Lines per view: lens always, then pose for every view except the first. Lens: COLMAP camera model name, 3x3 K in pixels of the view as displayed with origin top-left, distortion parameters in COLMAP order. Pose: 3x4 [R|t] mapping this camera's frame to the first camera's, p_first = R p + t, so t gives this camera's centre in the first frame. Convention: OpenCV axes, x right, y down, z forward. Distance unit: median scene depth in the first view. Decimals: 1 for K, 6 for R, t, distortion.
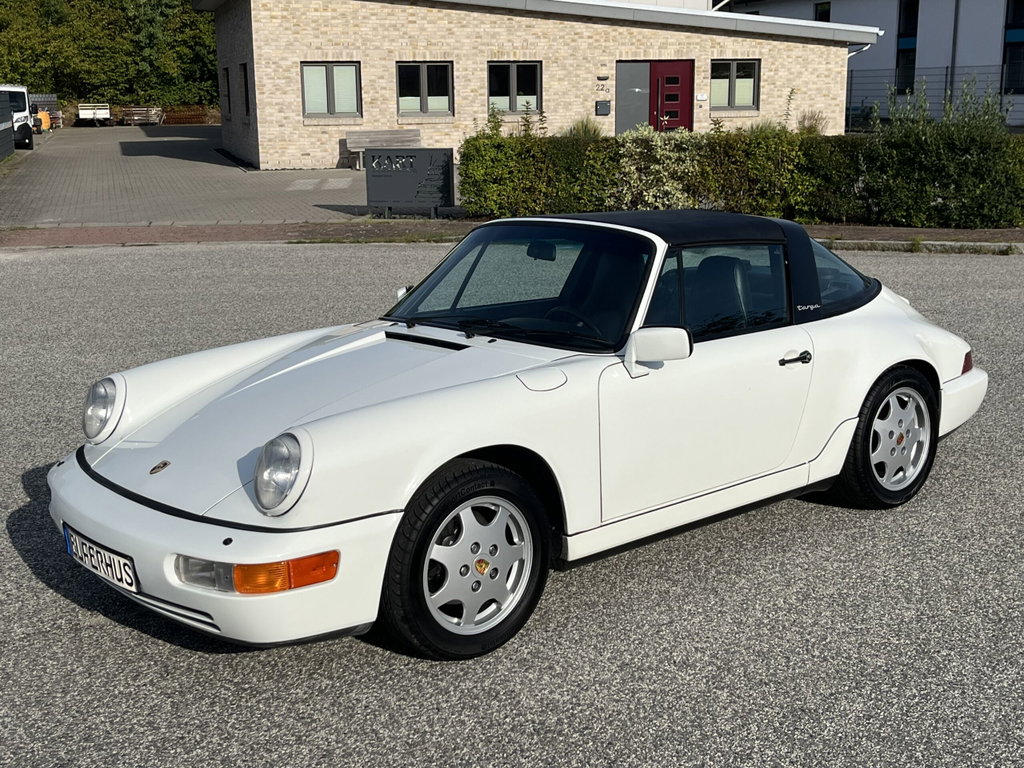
lens RADIAL K [[1281.5, 0, 514.4], [0, 1281.5, 389.0], [0, 0, 1]] dist [0.032663, 0.000000]
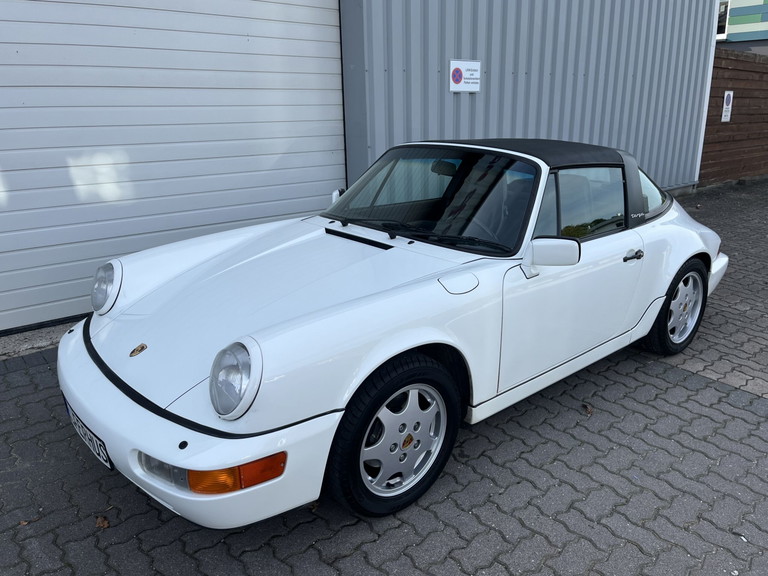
lens RADIAL K [[587.4, 0, 378.9], [0, 587.4, 297.3], [0, 0, 1]] dist [0.041072, -0.058058]
pose [[0.999665, 0.024695, 0.007780, -0.055468], [-0.025484, 0.991567, 0.127064, -0.060249], [-0.004576, -0.127220, 0.991864, 0.442254]]
